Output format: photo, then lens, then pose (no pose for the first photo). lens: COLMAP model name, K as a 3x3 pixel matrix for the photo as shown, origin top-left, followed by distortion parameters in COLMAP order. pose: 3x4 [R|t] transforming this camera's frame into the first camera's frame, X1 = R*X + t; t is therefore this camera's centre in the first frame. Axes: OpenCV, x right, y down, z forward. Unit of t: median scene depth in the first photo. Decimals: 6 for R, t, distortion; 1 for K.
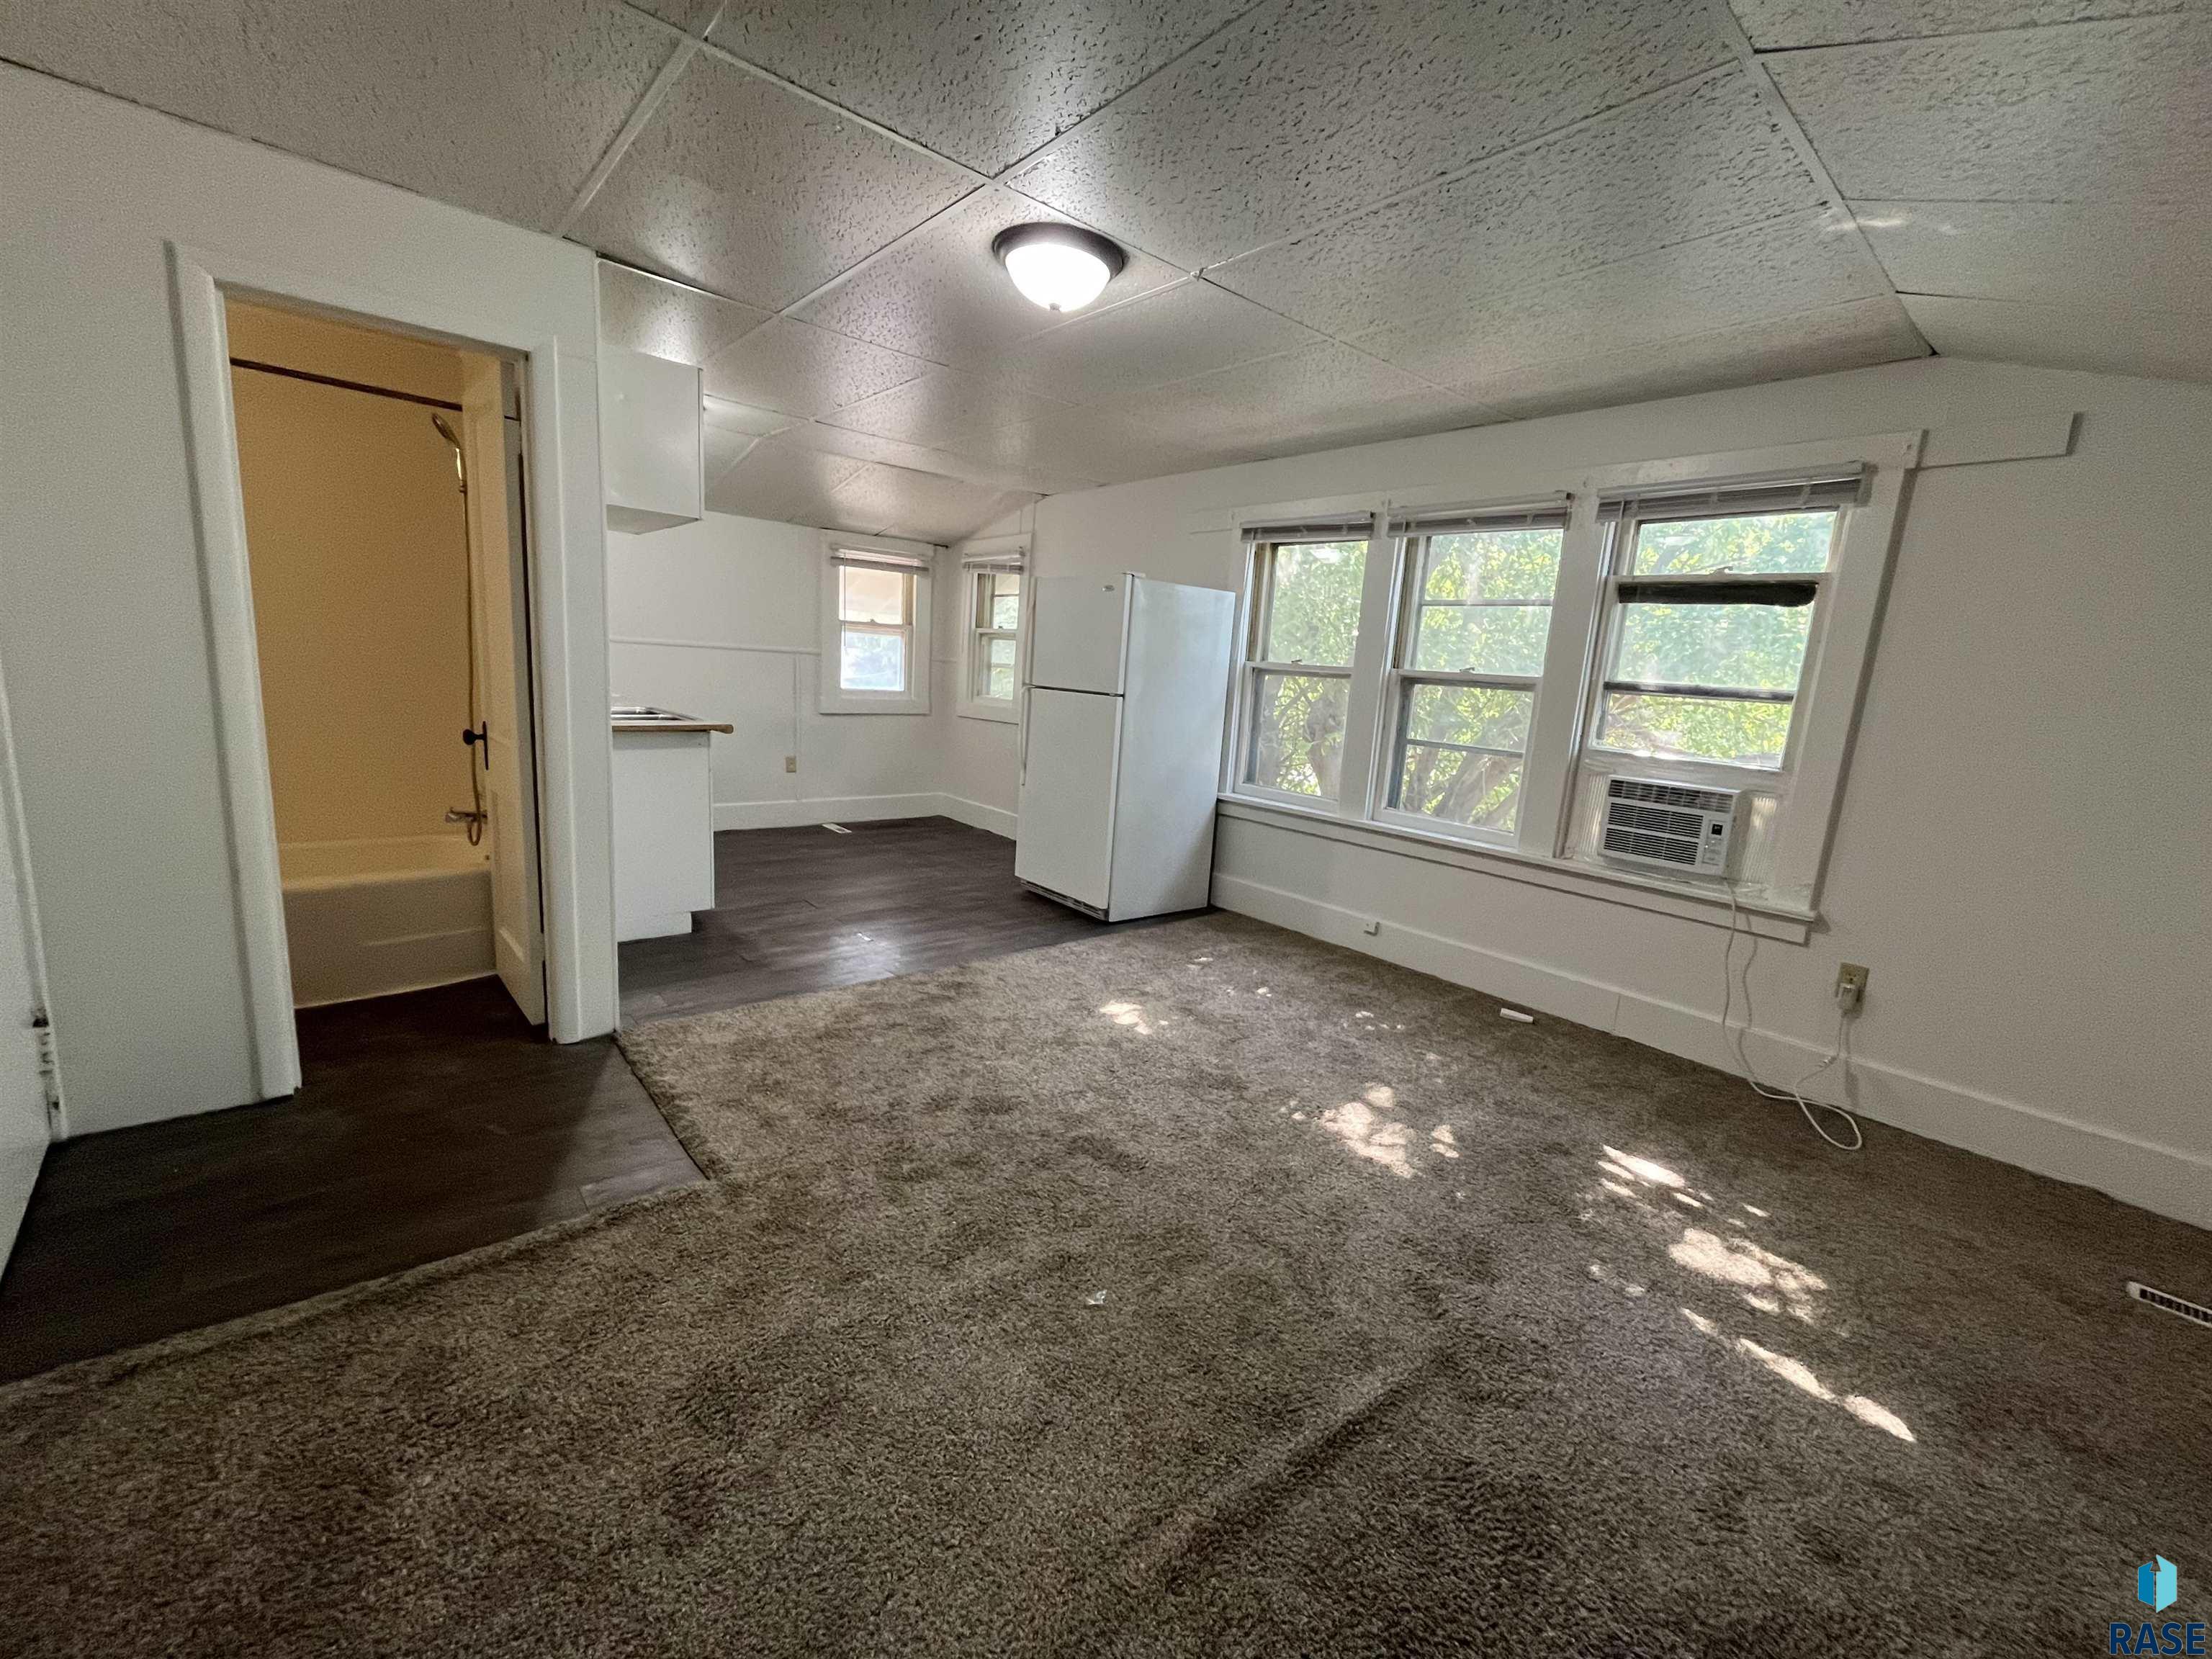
lens RADIAL K [[903.3, 0, 1115.2], [0, 903.3, 829.0], [0, 0, 1]] dist [-0.001243, -0.000566]
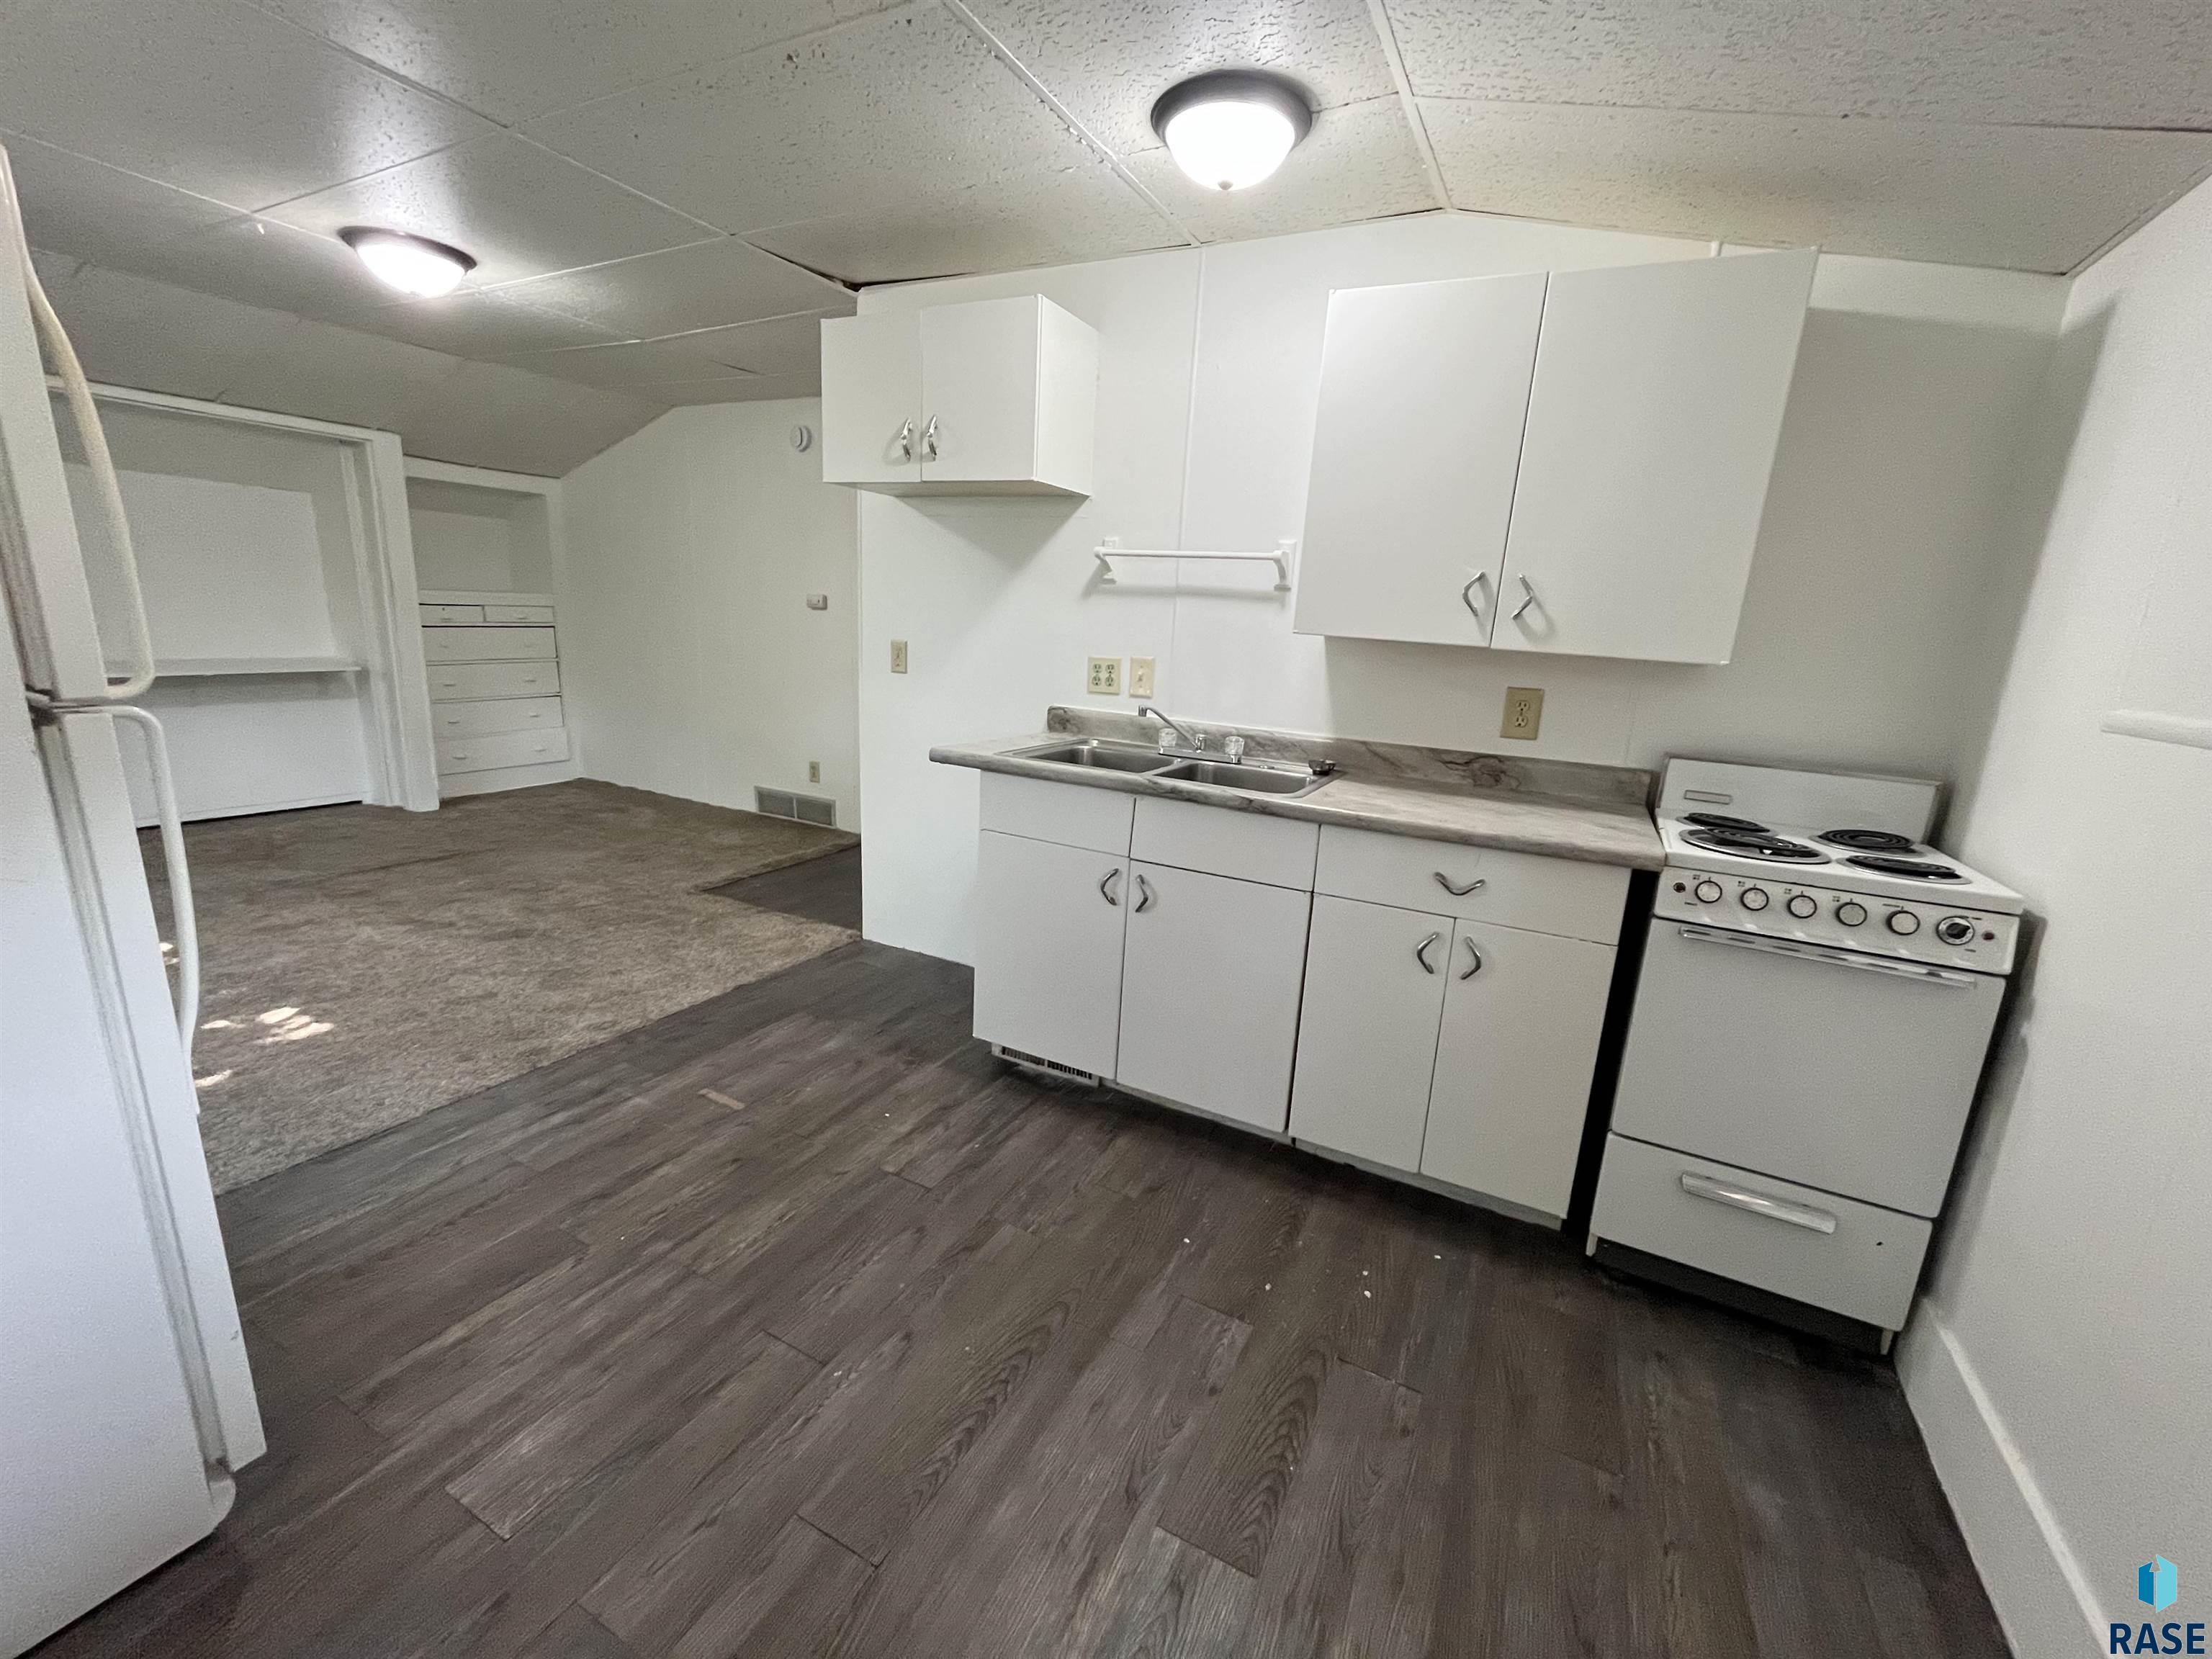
lens RADIAL K [[903.3, 0, 1101.1], [0, 903.3, 831.1], [0, 0, 1]] dist [-0.001243, -0.000566]
pose [[-0.923543, -0.024988, -0.382679, -0.350446], [-0.175307, 0.915019, 0.363329, -0.374782], [0.341080, 0.402636, -0.849440, 1.942864]]
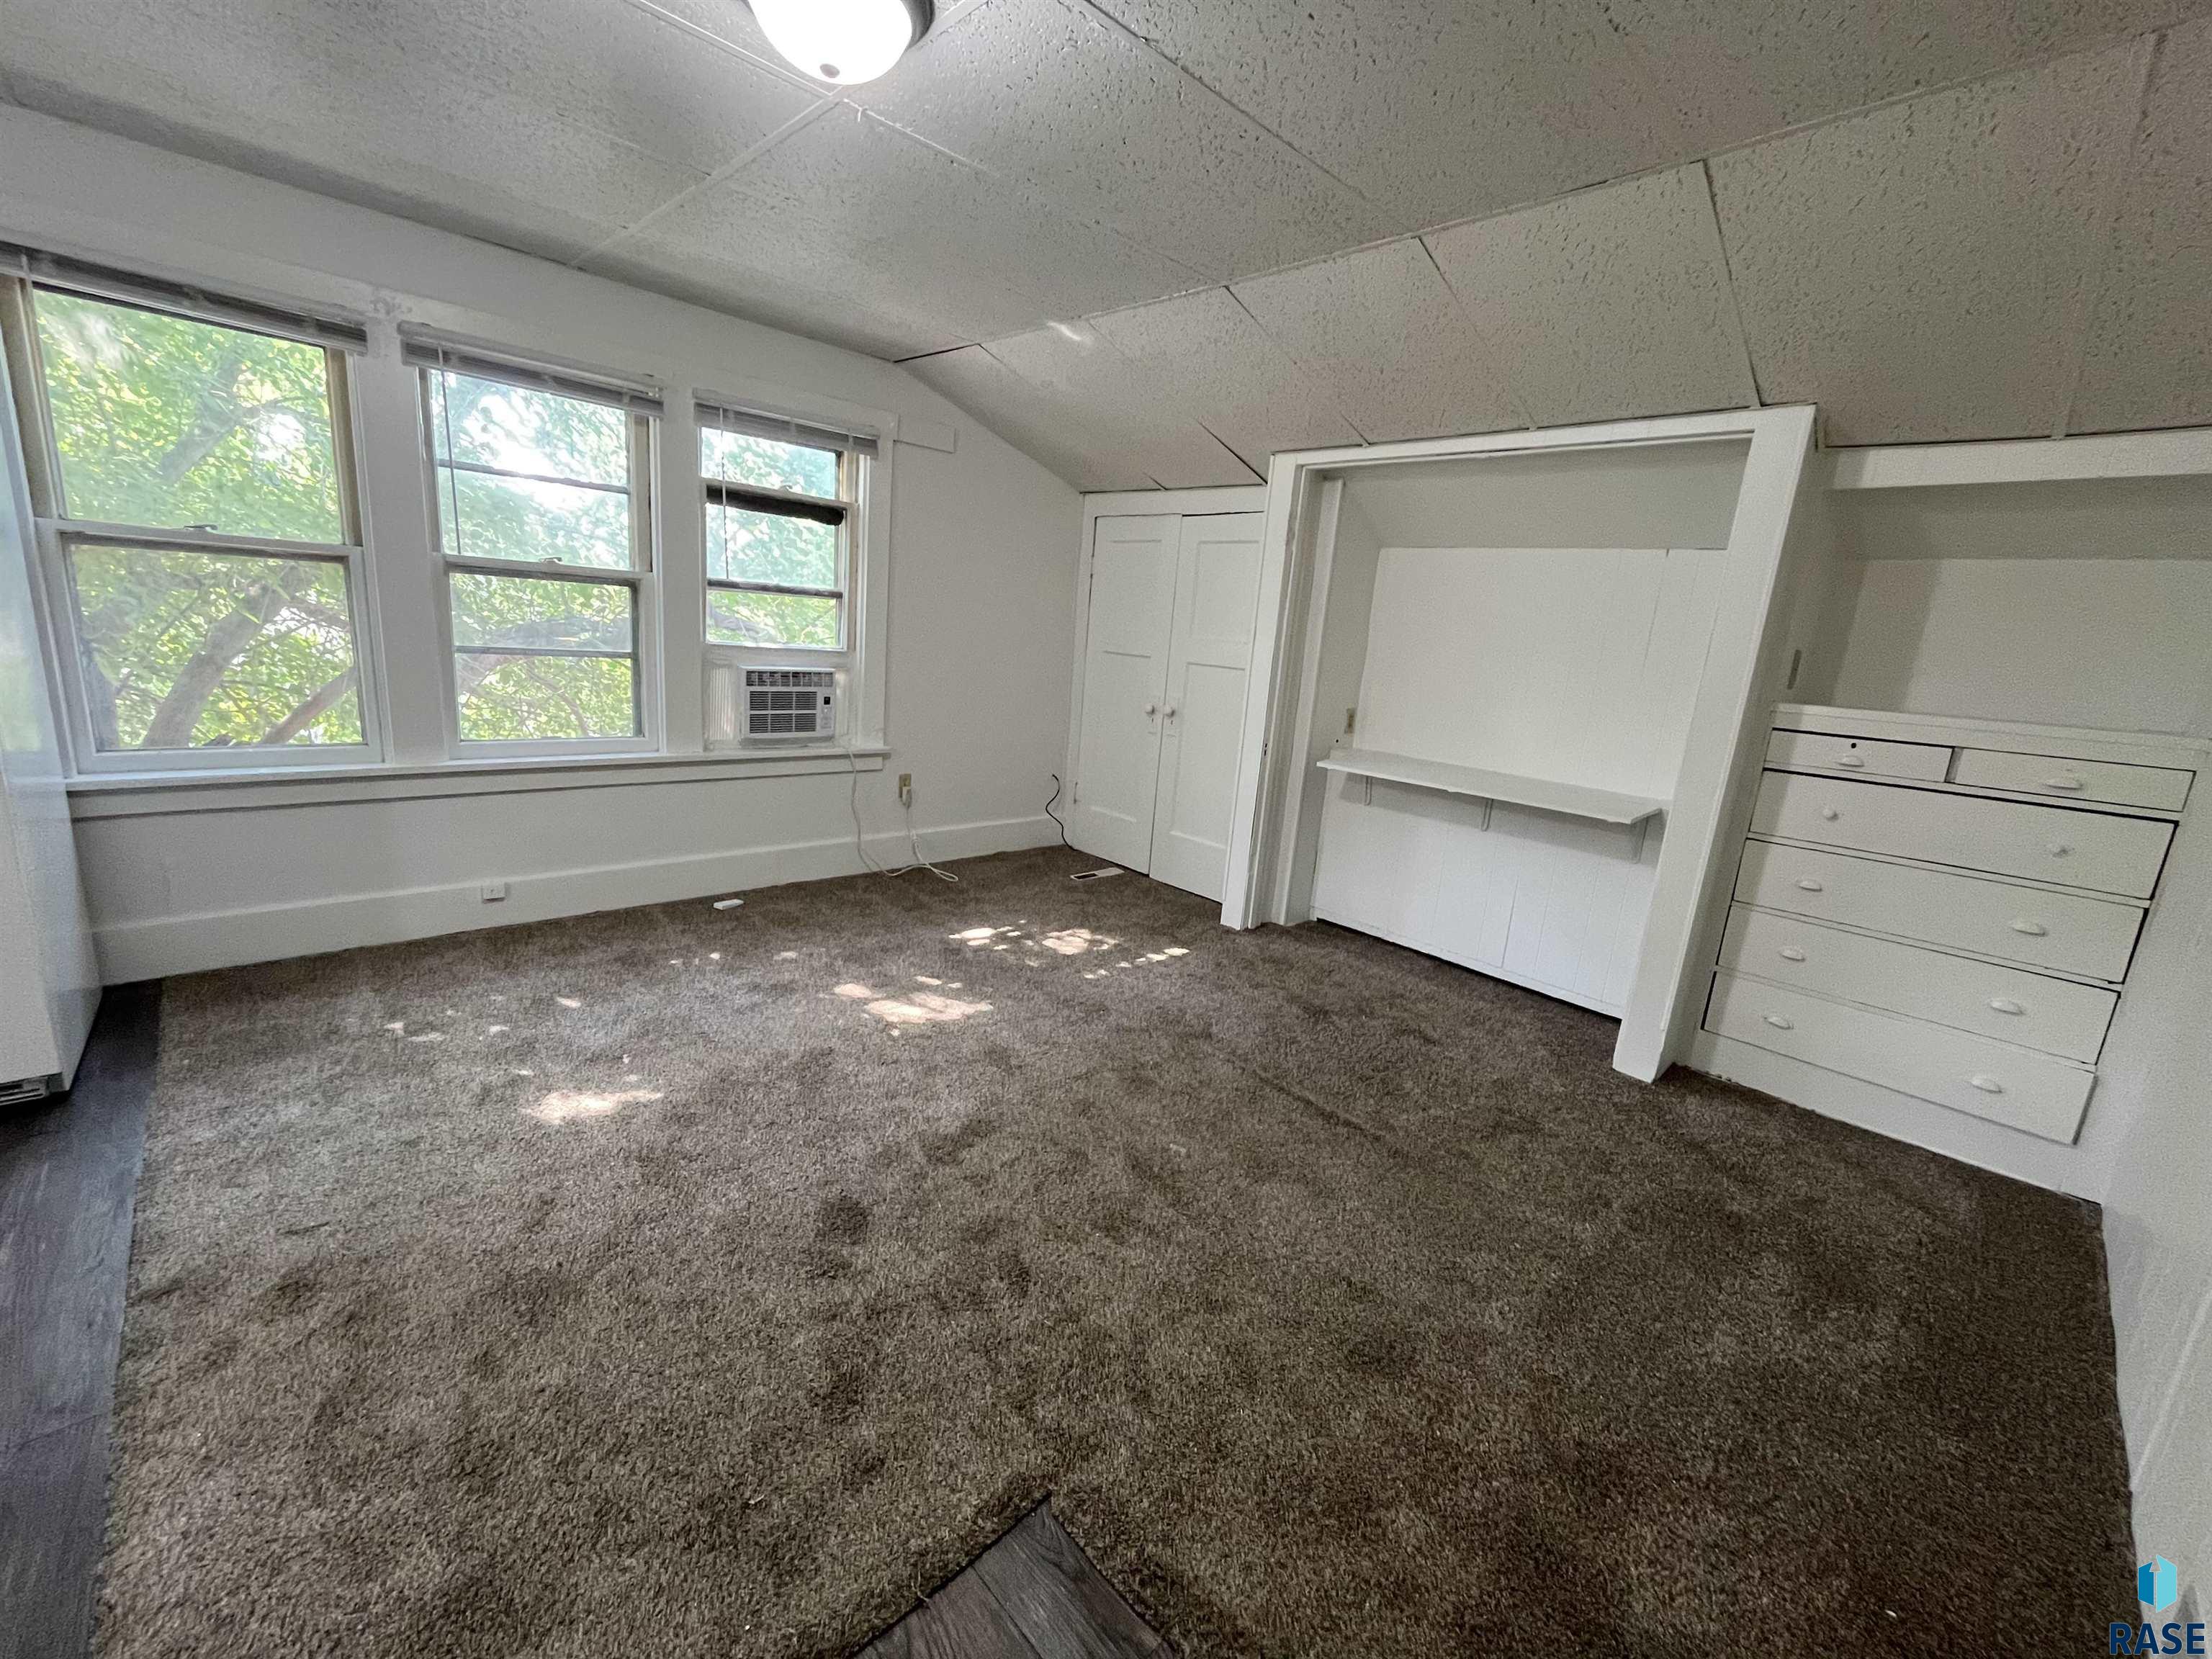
lens RADIAL K [[903.3, 0, 1111.5], [0, 903.3, 825.2], [0, 0, 1]] dist [-0.001243, -0.000566]
pose [[-0.054839, -0.286037, 0.956648, -0.636611], [0.095364, 0.952210, 0.290177, -0.163780], [-0.993931, 0.107142, -0.024940, 0.638087]]
